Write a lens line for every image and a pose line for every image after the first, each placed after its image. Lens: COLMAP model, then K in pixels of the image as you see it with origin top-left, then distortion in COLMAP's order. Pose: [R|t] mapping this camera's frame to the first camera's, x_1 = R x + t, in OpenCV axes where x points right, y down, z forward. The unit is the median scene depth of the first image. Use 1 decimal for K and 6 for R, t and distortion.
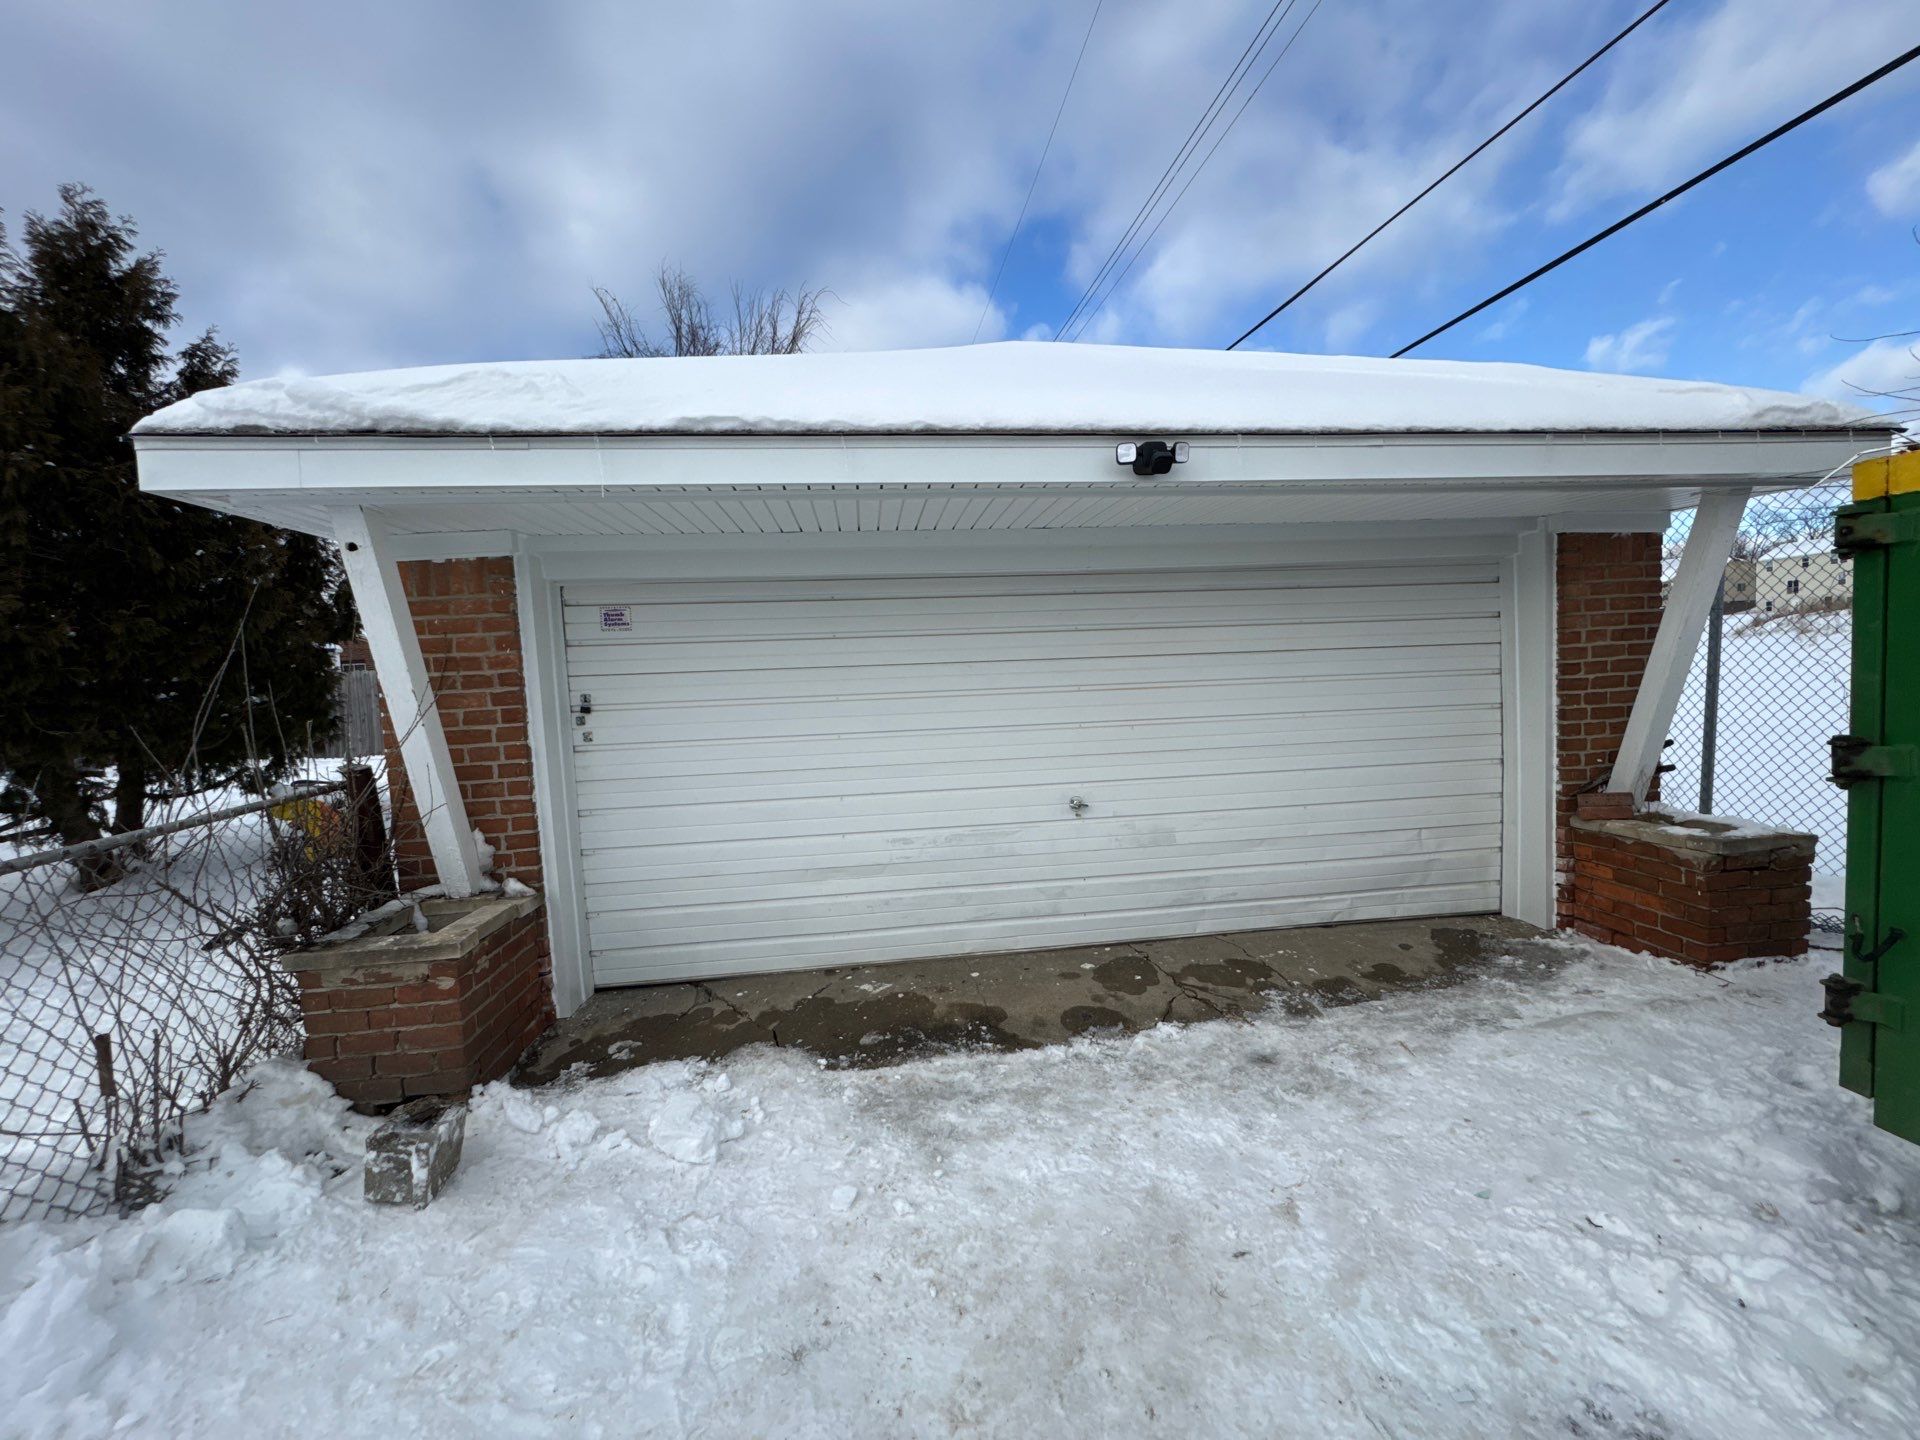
lens RADIAL K [[752.6, 0, 959.7], [0, 752.6, 715.2], [0, 0, 1]] dist [-0.002033, -0.000104]
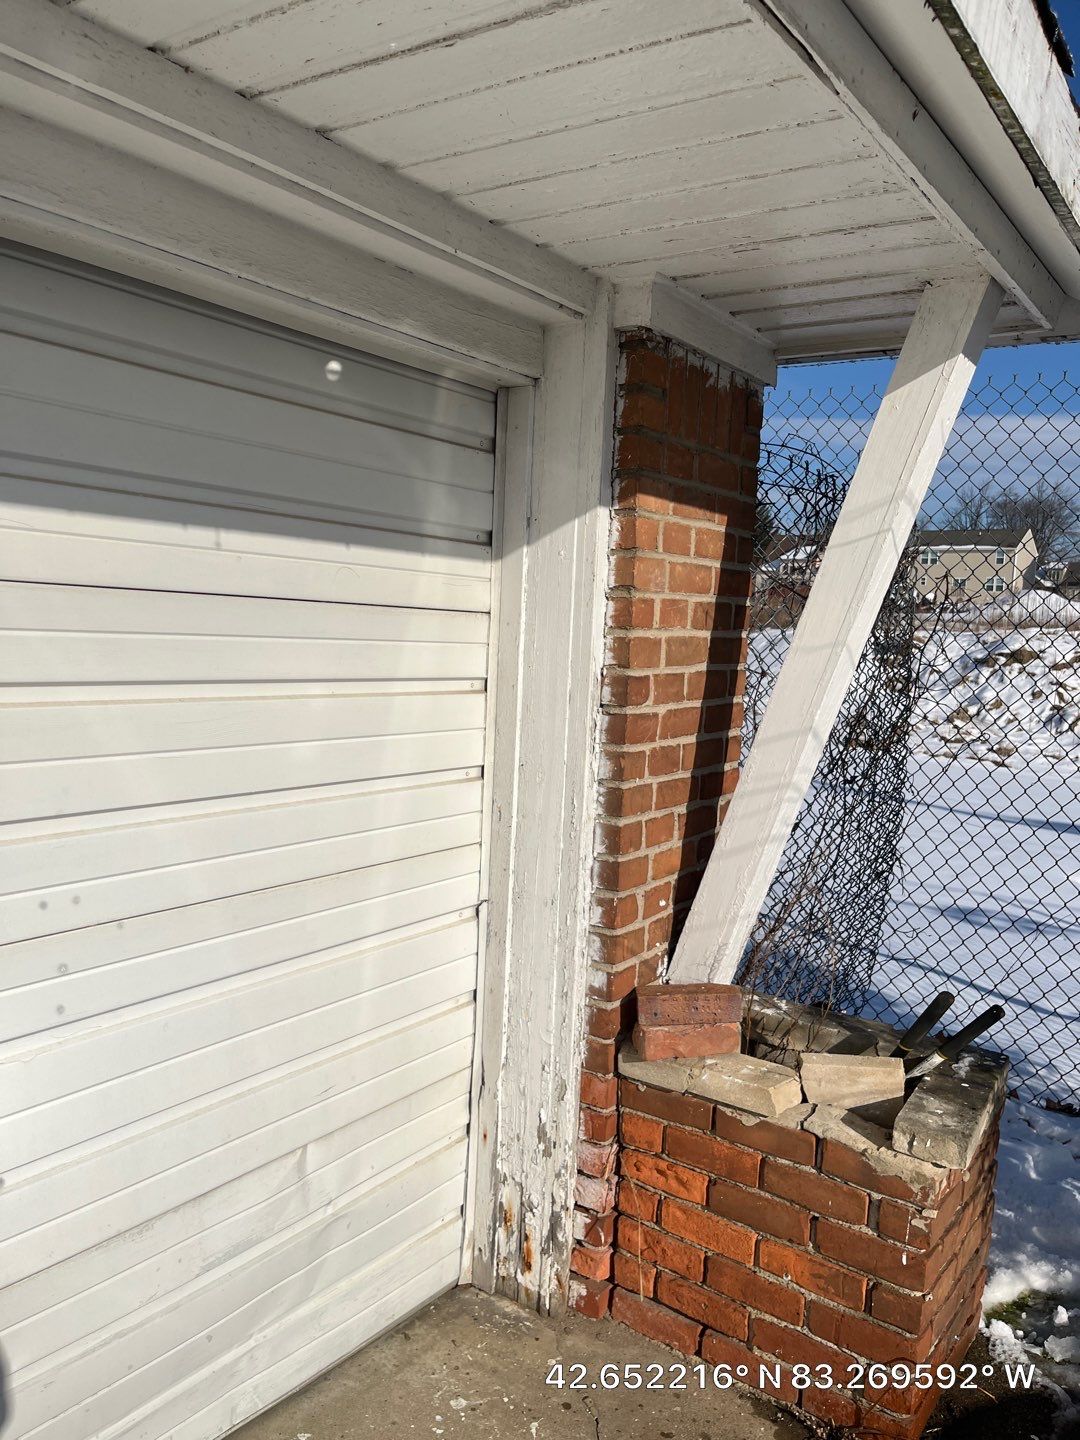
lens RADIAL K [[1079.8, 0, 540.0], [0, 1079.8, 720.0], [0, 0, 1]] dist [0.077734, -0.005189]
pose [[0.655844, -0.003004, 0.754891, 0.336133], [-0.025138, 0.999351, 0.025817, -0.059225], [-0.754478, -0.035908, 0.655342, 0.650676]]
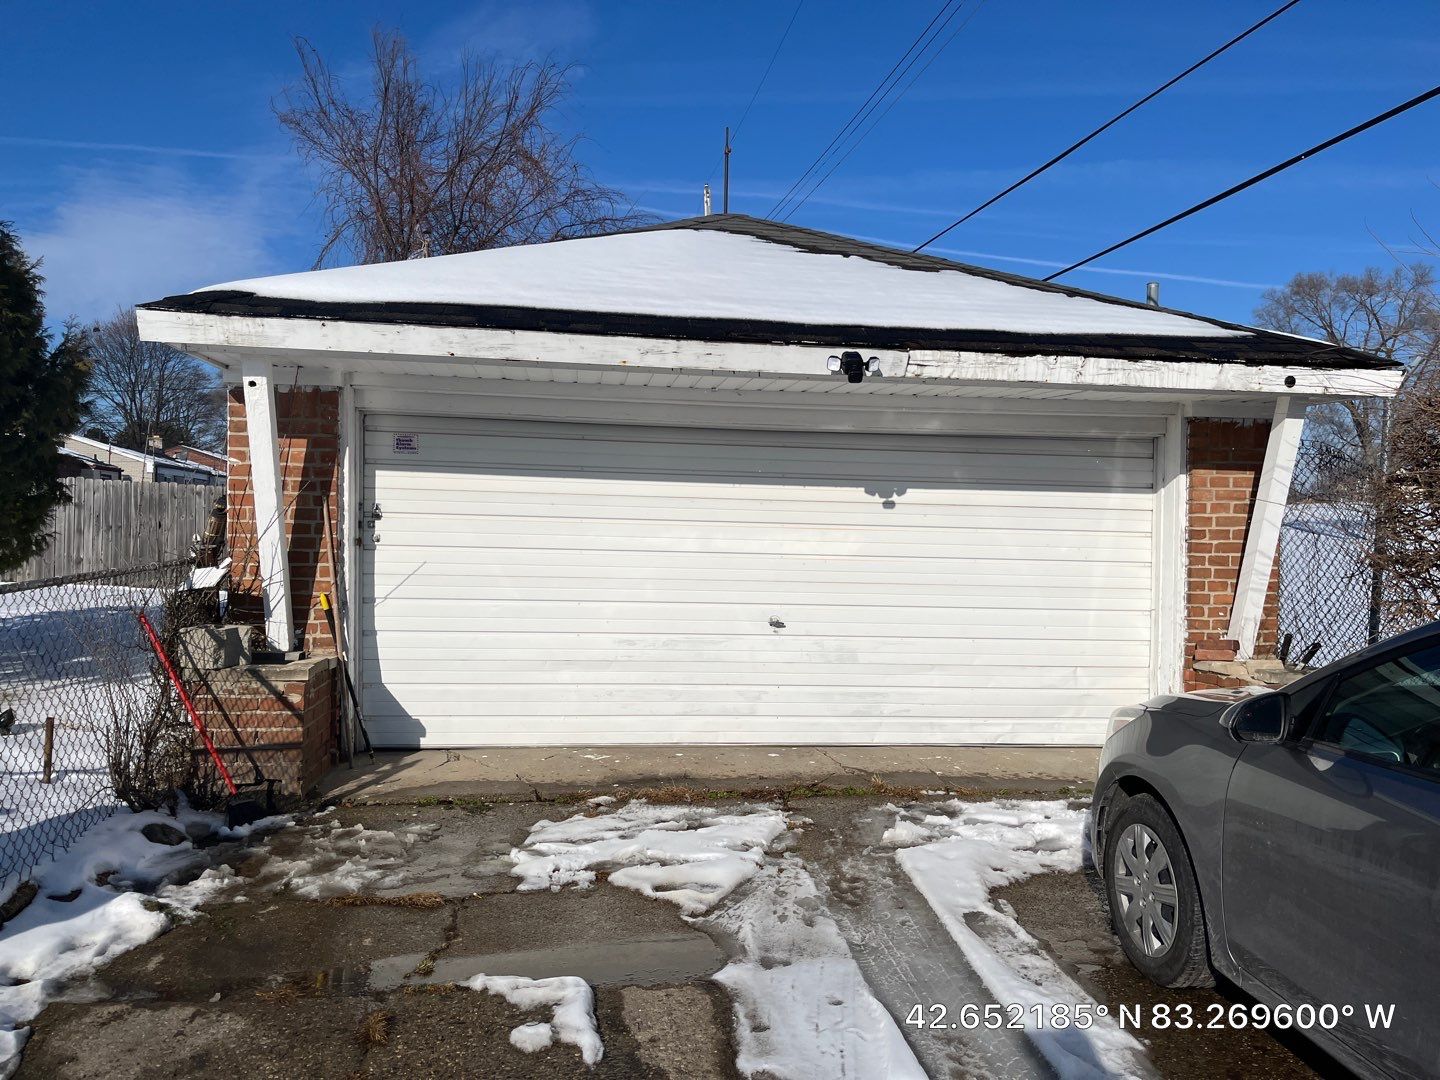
lens RADIAL K [[1079.8, 0, 720.0], [0, 1079.8, 540.0], [0, 0, 1]] dist [0.077734, -0.005189]
pose [[0.997998, 0.063228, -0.001571, 0.063160], [-0.063226, 0.996713, -0.050662, 0.081800], [-0.001637, 0.050660, 0.998715, -0.723377]]
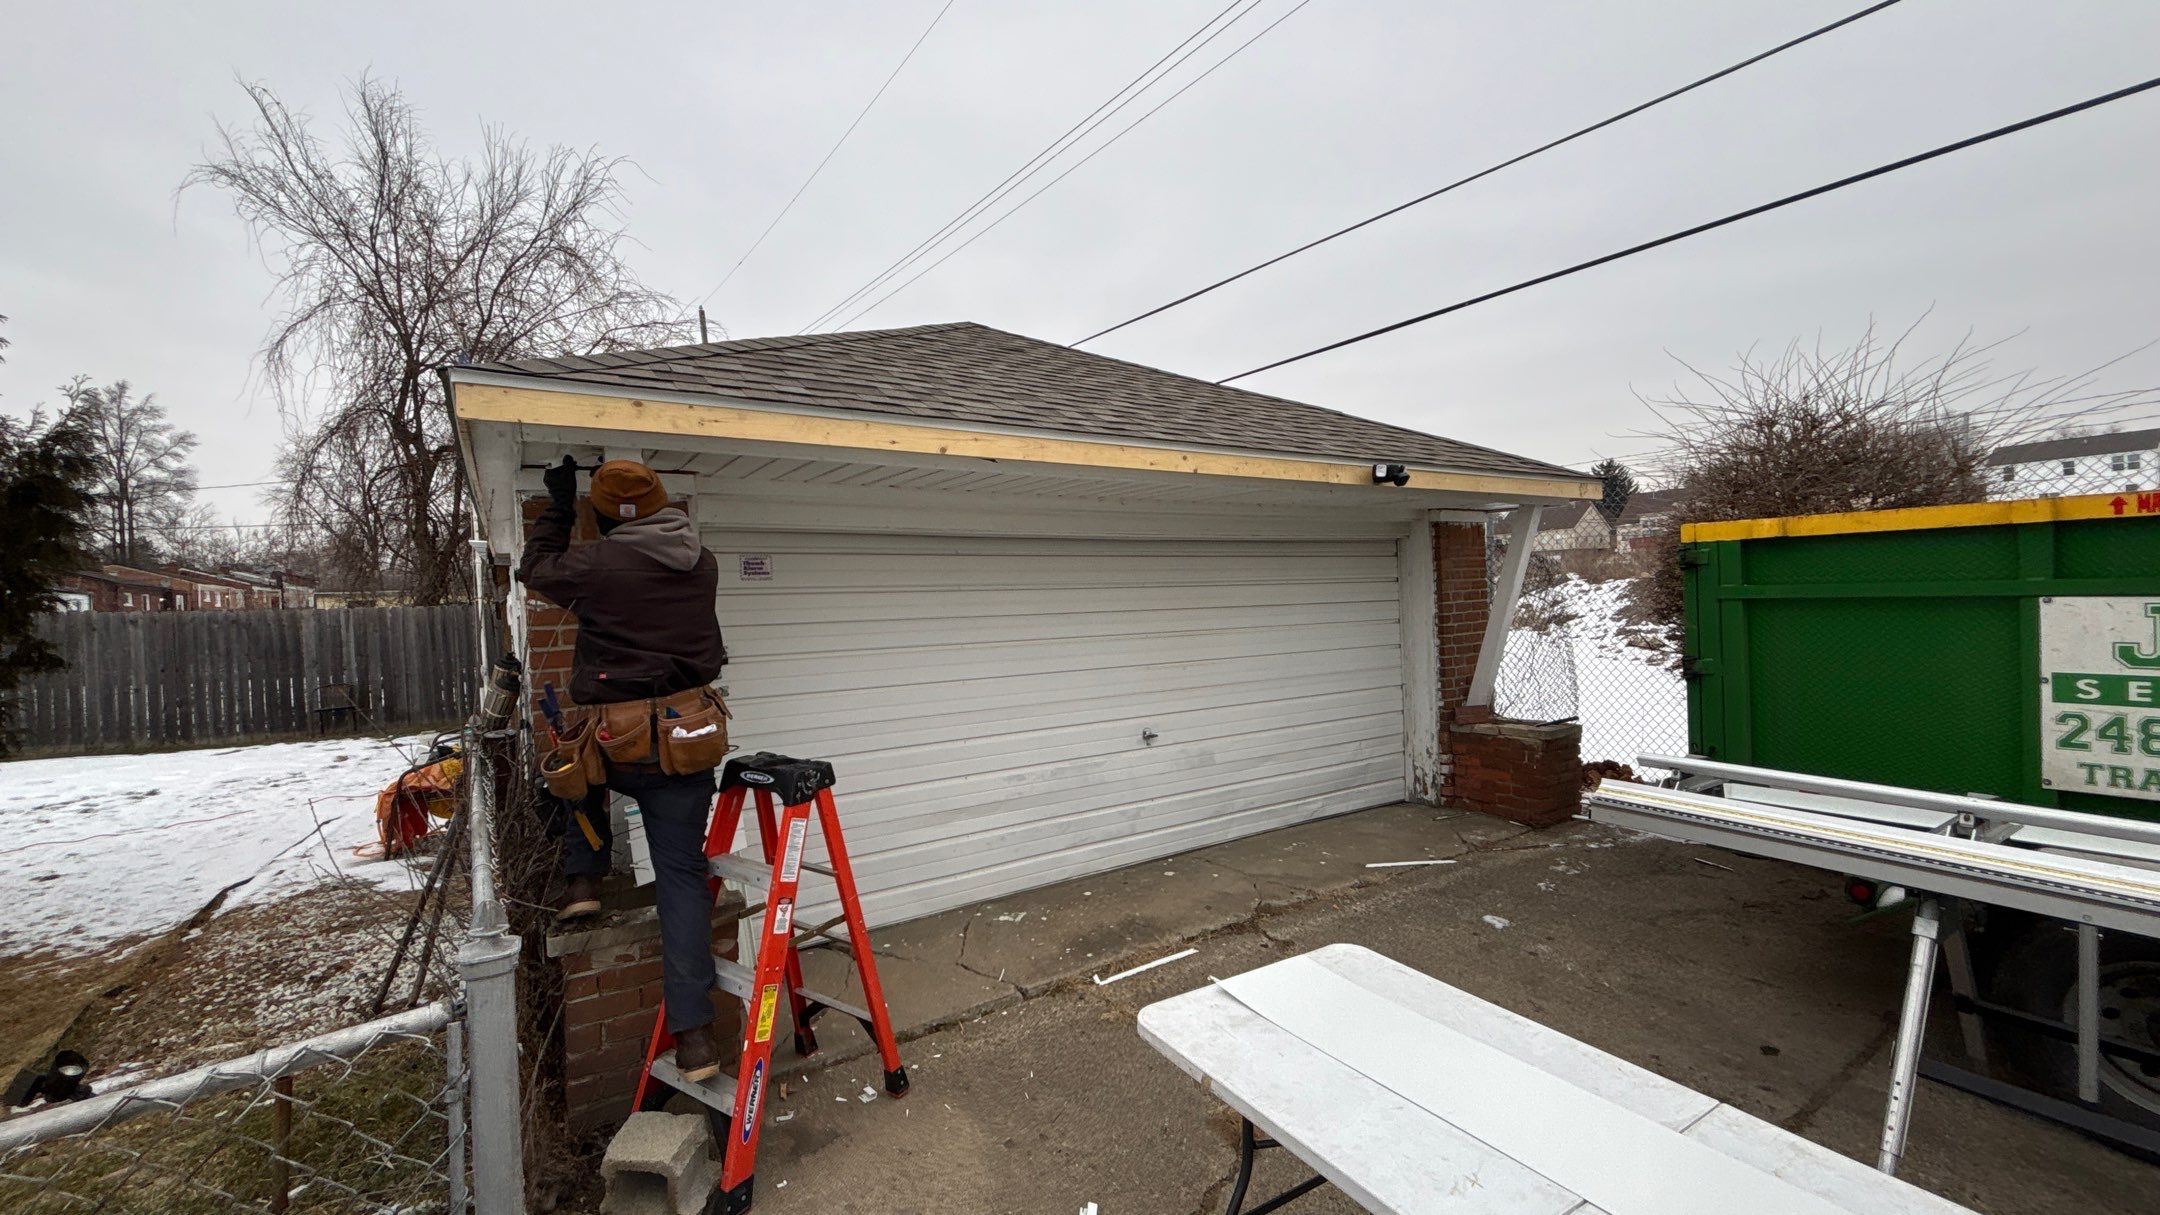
lens RADIAL K [[863.9, 0, 1057.1], [0, 863.9, 599.1], [0, 0, 1]] dist [0.019900, -0.000071]
pose [[0.900106, 0.010651, 0.435541, -0.563006], [0.024309, 0.996916, -0.074617, 0.005017], [-0.434992, 0.077751, 0.897071, -0.157839]]
